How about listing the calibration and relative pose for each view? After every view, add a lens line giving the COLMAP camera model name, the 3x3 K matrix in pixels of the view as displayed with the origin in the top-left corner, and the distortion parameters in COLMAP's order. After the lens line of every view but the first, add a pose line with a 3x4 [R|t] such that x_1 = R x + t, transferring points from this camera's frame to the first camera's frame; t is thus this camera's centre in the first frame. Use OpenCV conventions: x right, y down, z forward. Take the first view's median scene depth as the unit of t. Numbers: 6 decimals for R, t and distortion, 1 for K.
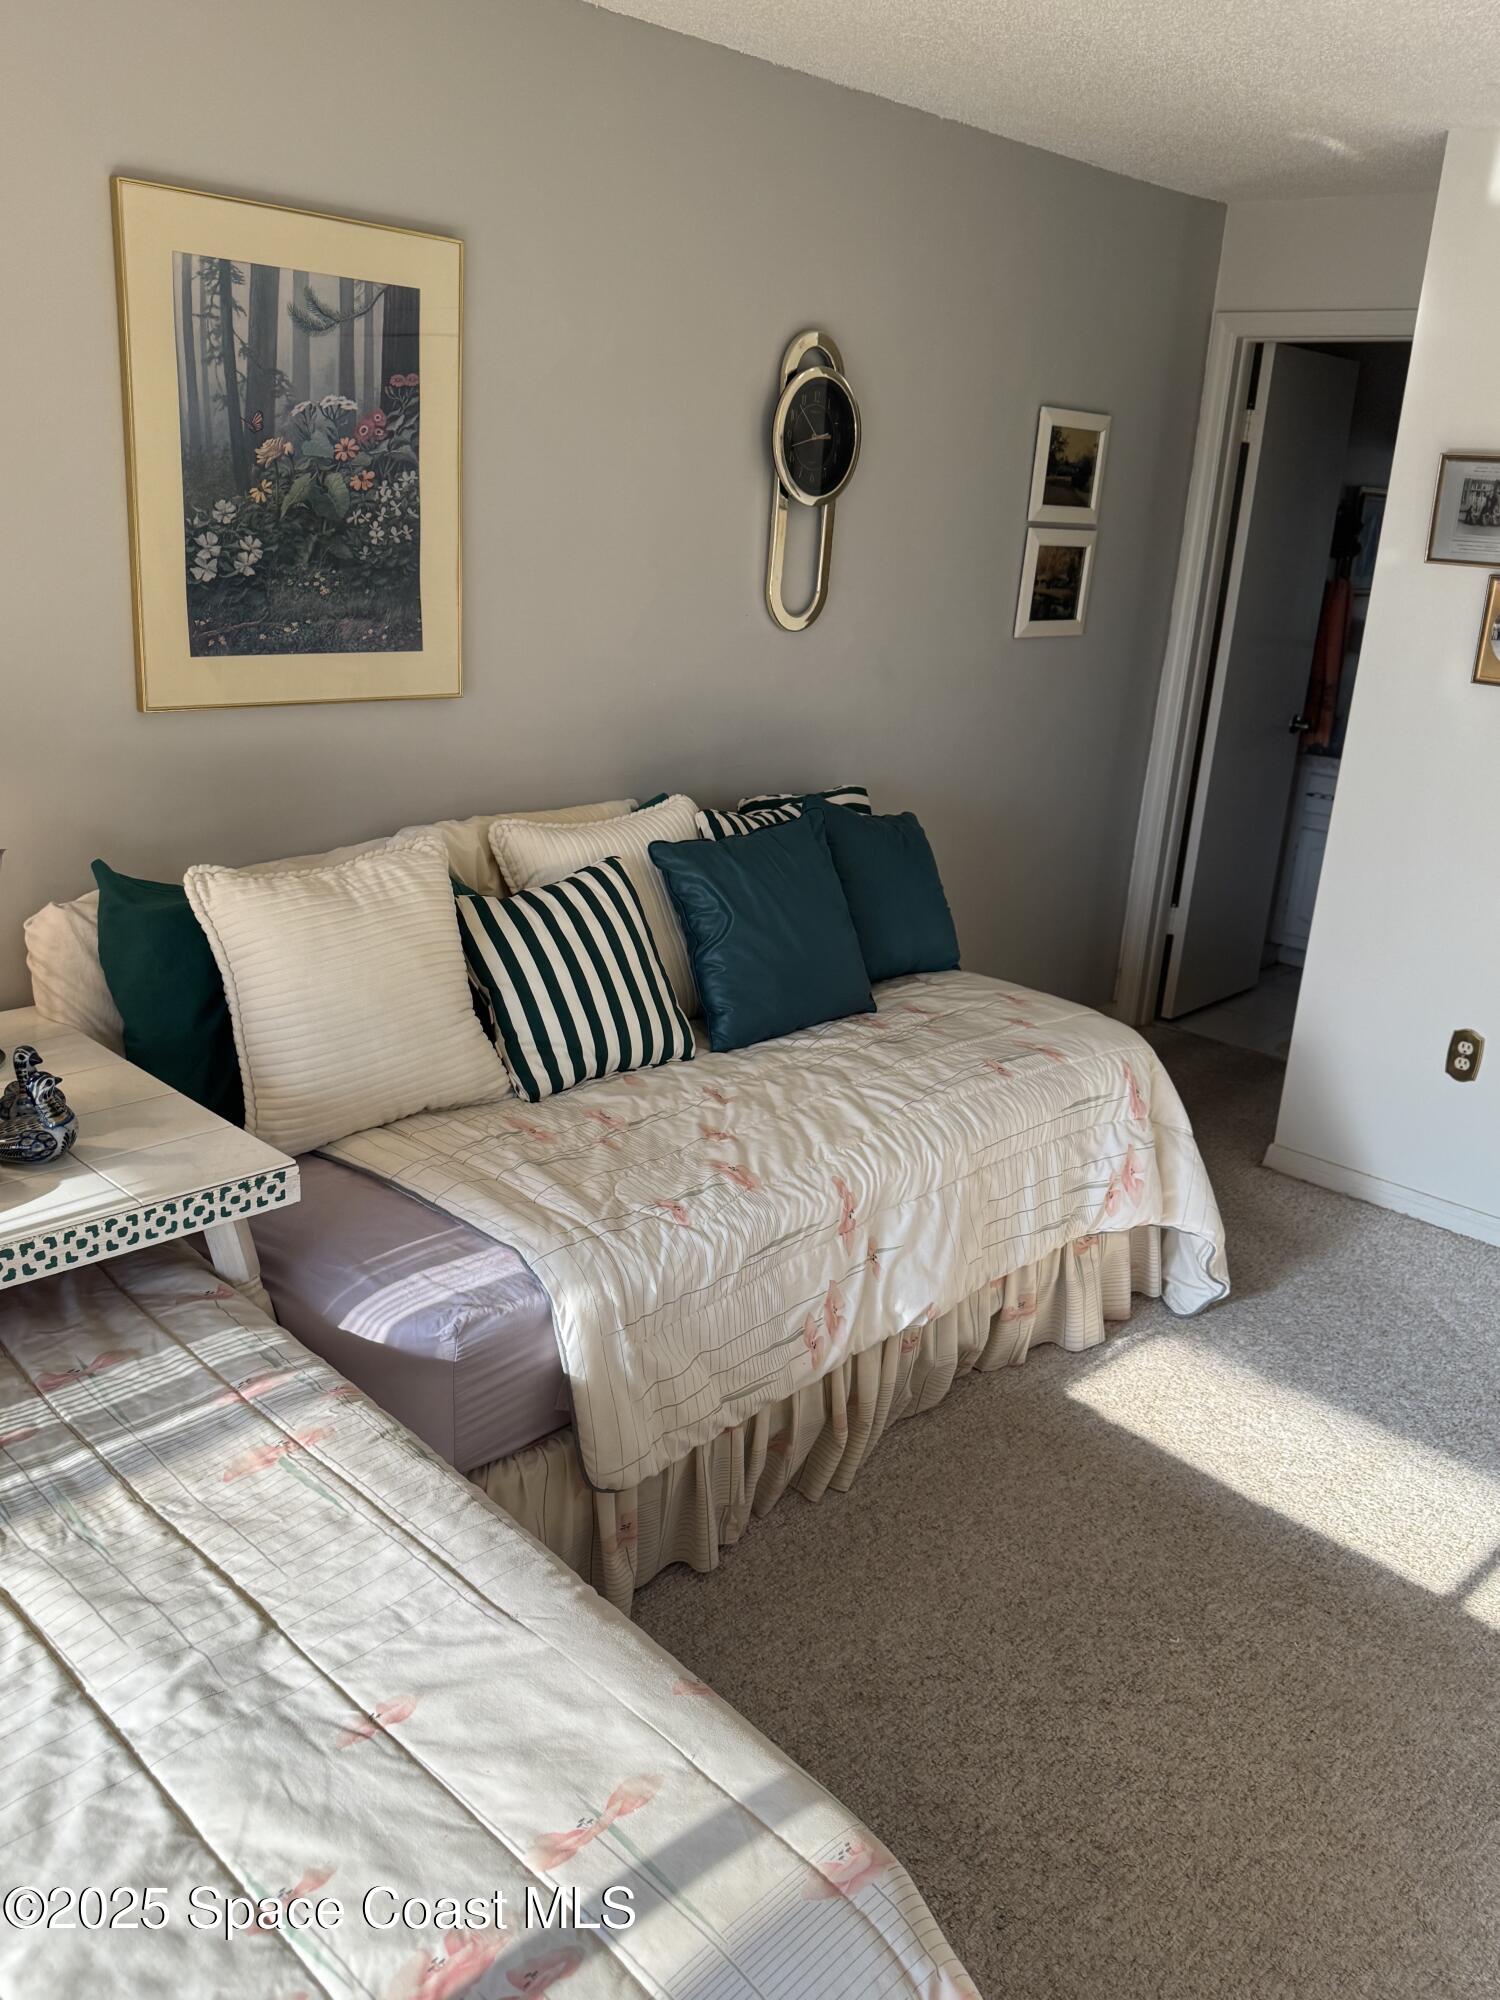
lens RADIAL K [[1594.3, 0, 748.4], [0, 1594.3, 1031.1], [0, 0, 1]] dist [0.139057, -0.241257]
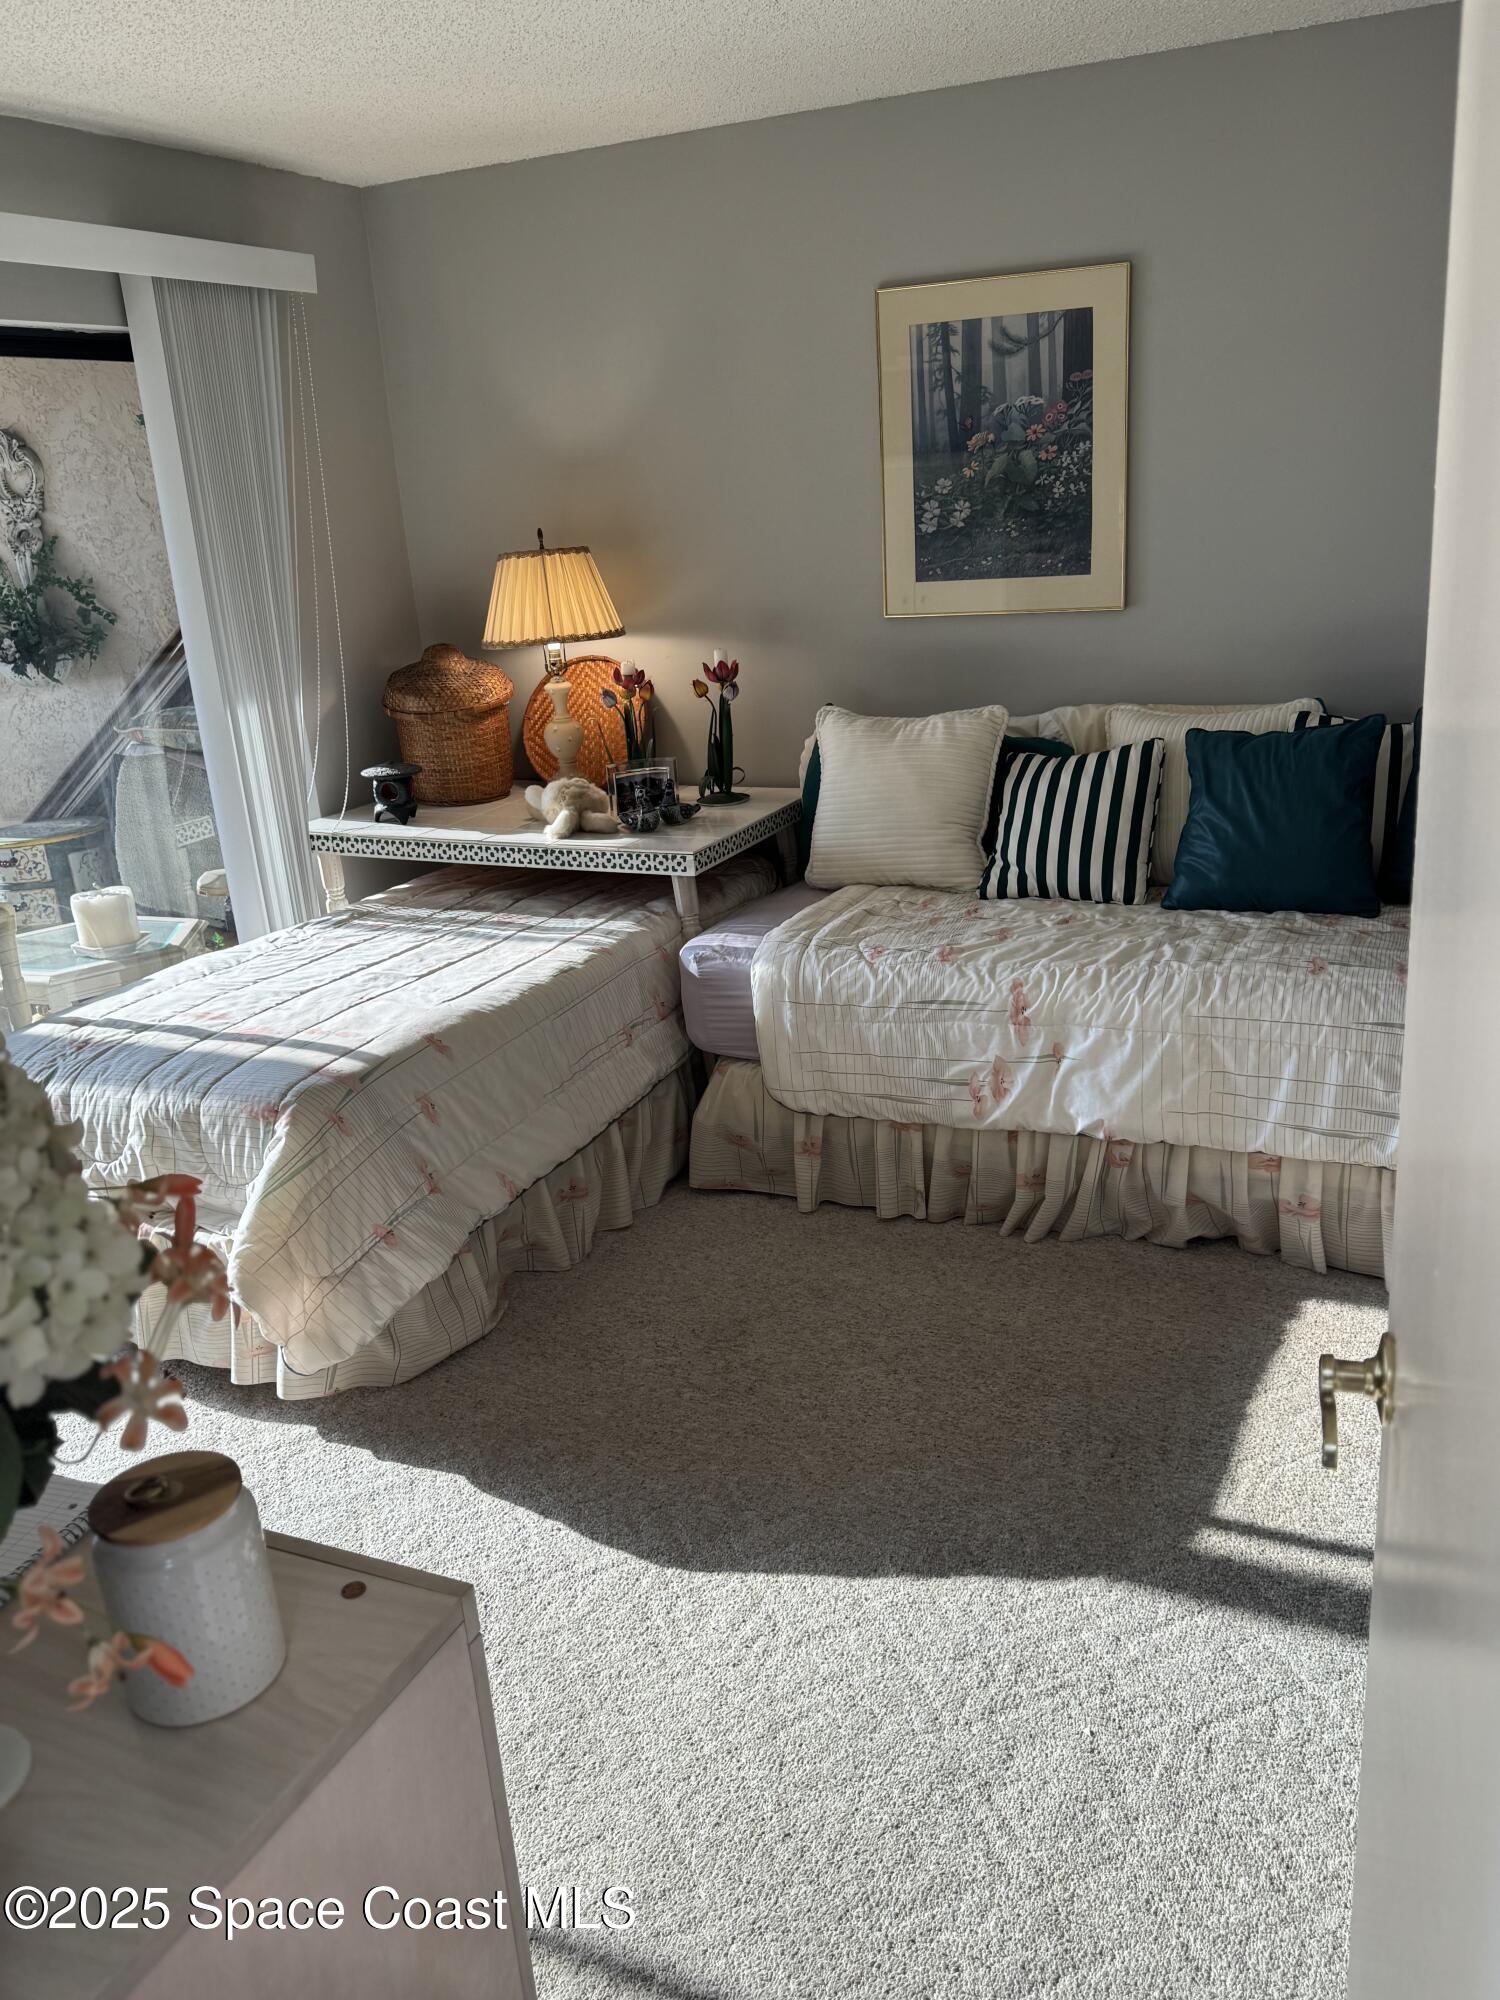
lens RADIAL K [[1594.3, 0, 748.4], [0, 1594.3, 1031.1], [0, 0, 1]] dist [0.139057, -0.241257]
pose [[0.330170, 0.228020, -0.915966, 1.129130], [-0.230108, 0.960552, 0.156174, -0.016908], [0.915444, 0.159207, 0.369615, 0.333251]]
